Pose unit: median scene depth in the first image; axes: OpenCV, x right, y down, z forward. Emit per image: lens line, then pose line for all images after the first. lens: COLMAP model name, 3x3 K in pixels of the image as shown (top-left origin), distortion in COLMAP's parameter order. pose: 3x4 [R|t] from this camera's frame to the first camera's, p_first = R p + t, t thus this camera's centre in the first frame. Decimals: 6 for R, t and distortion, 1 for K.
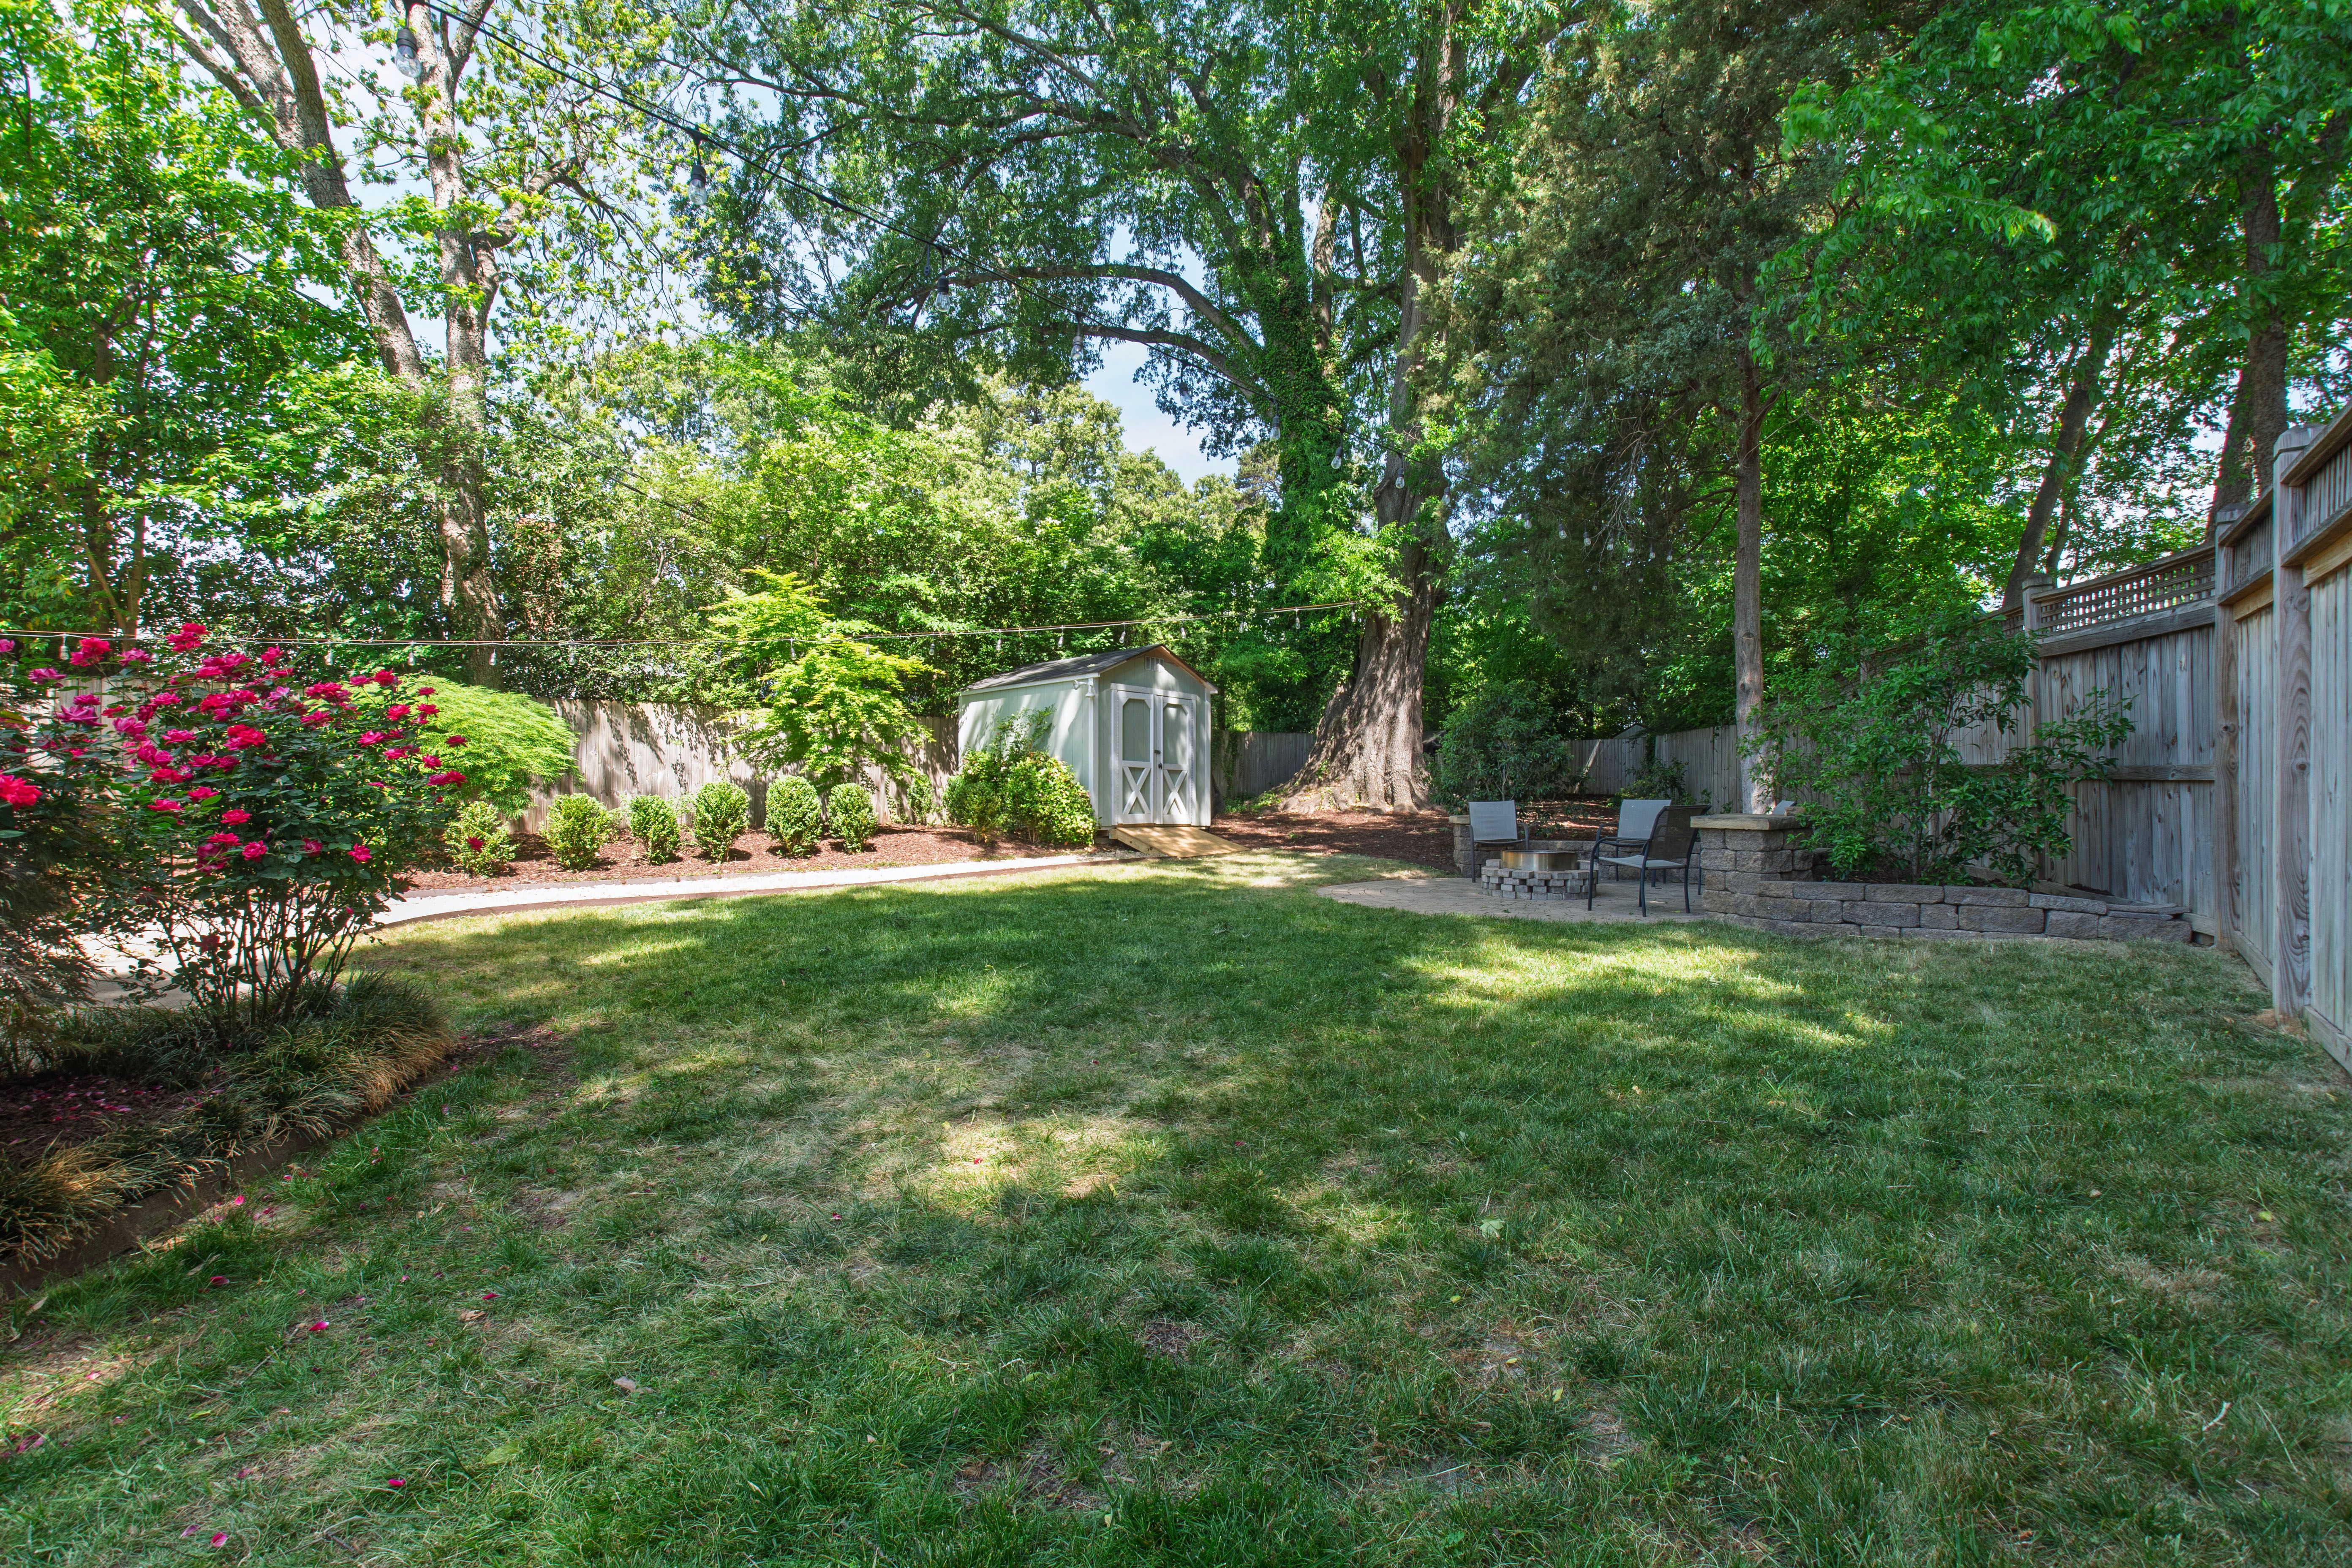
lens RADIAL K [[1008.2, 0, 1165.7], [0, 1008.2, 808.0], [0, 0, 1]] dist [-0.003749, -0.000614]
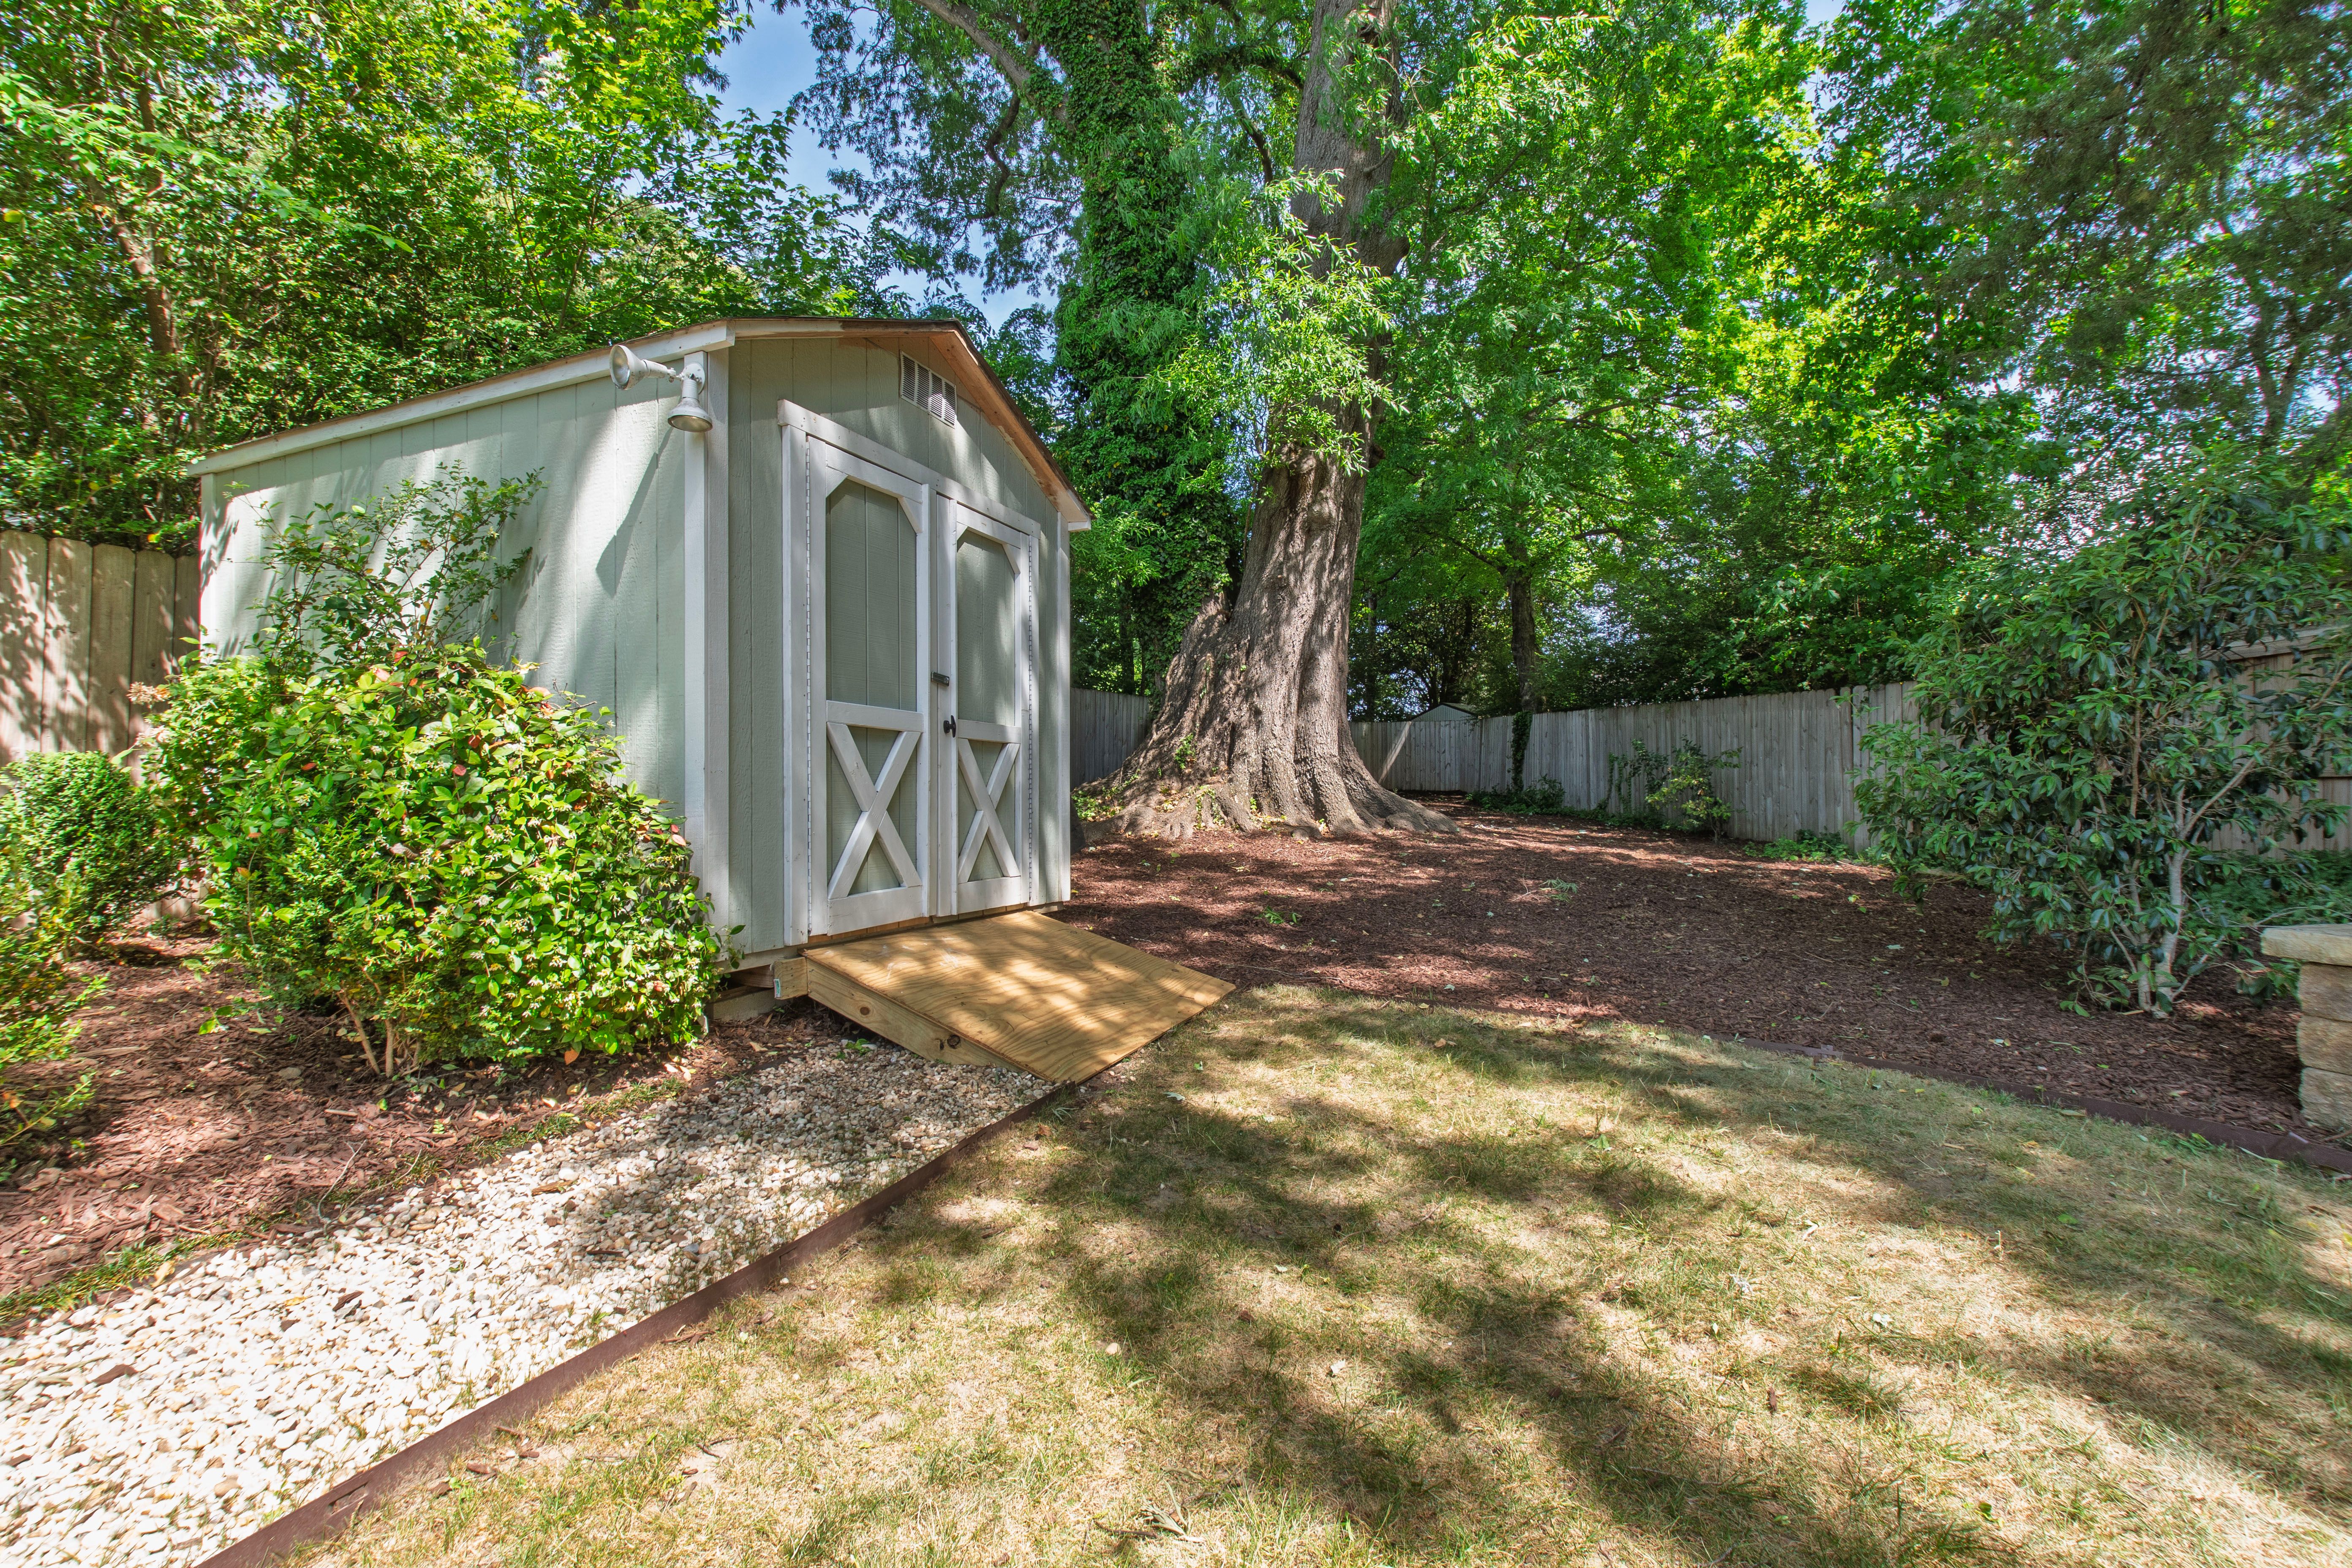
lens RADIAL K [[1008.2, 0, 1165.7], [0, 1008.2, 808.0], [0, 0, 1]] dist [-0.003749, -0.000614]
pose [[0.945316, -0.006014, 0.326101, -0.033003], [0.002742, 0.999941, 0.010493, -0.015114], [-0.326145, -0.009025, 0.945277, 0.523266]]
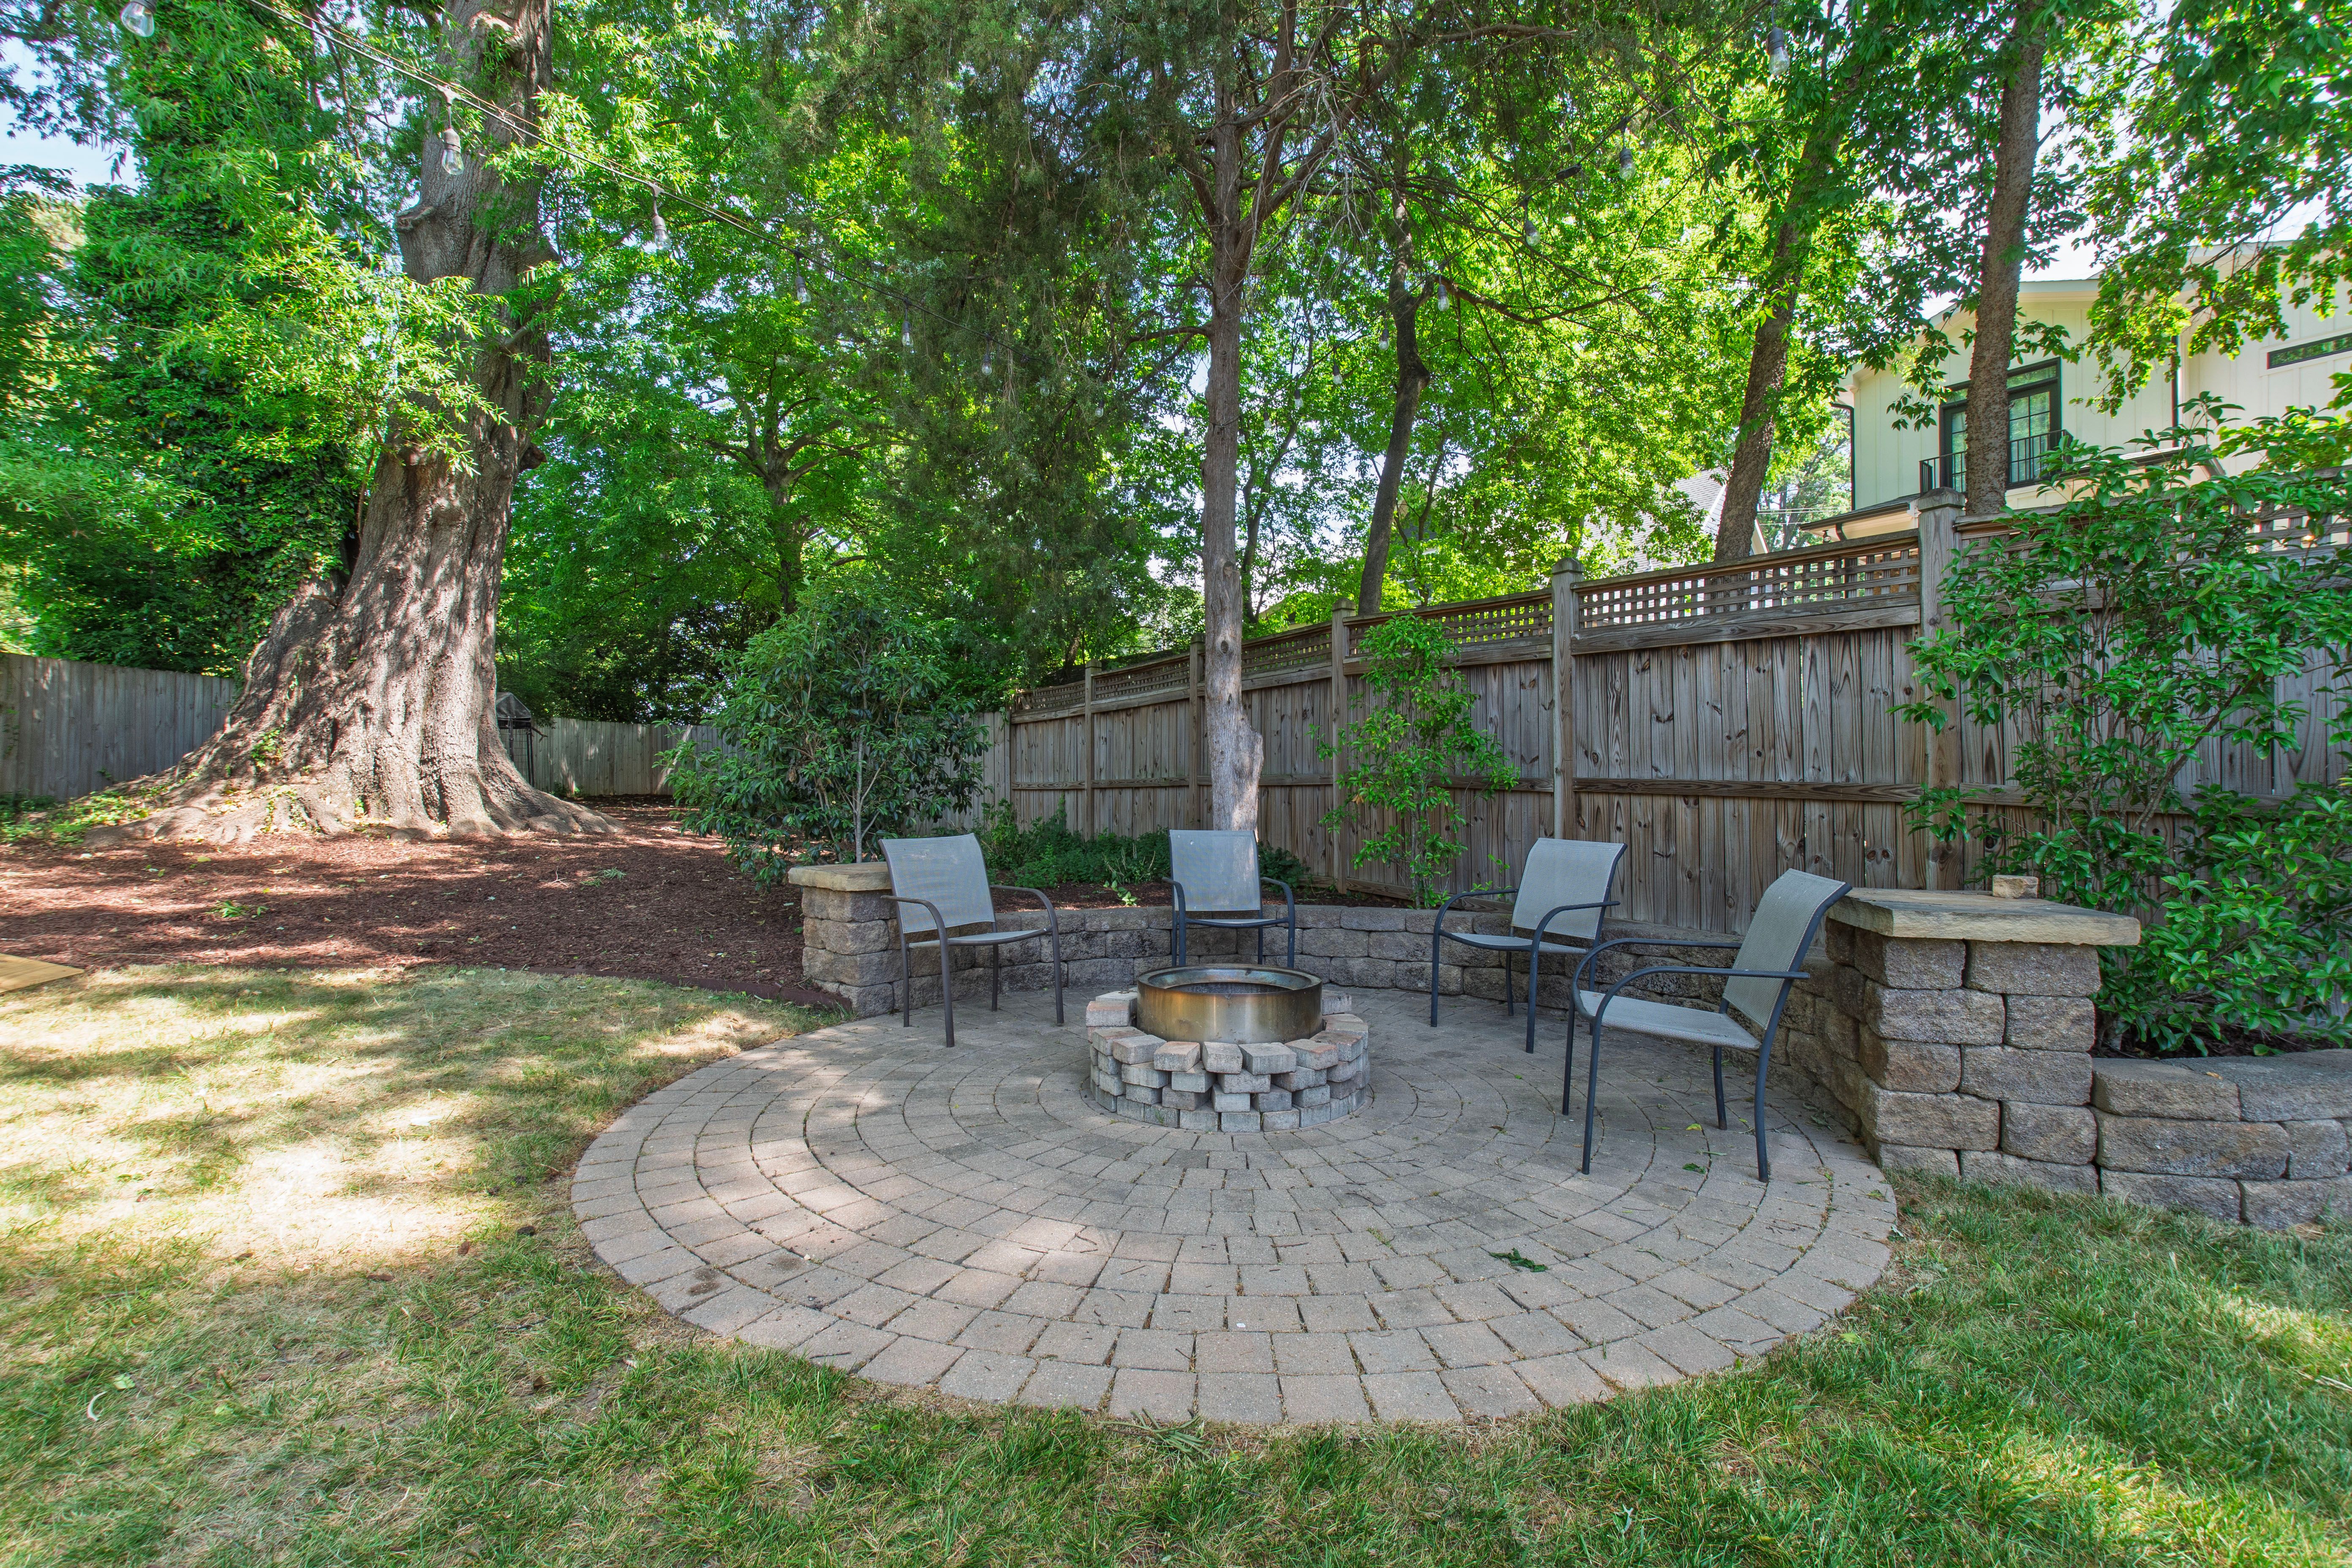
lens RADIAL K [[1008.2, 0, 1165.7], [0, 1008.2, 808.0], [0, 0, 1]] dist [-0.003749, -0.000614]
pose [[0.586722, -0.001182, 0.809788, 0.018926], [0.002411, 0.999997, -0.000287, -0.009024], [-0.809785, 0.002121, 0.586723, 0.388937]]
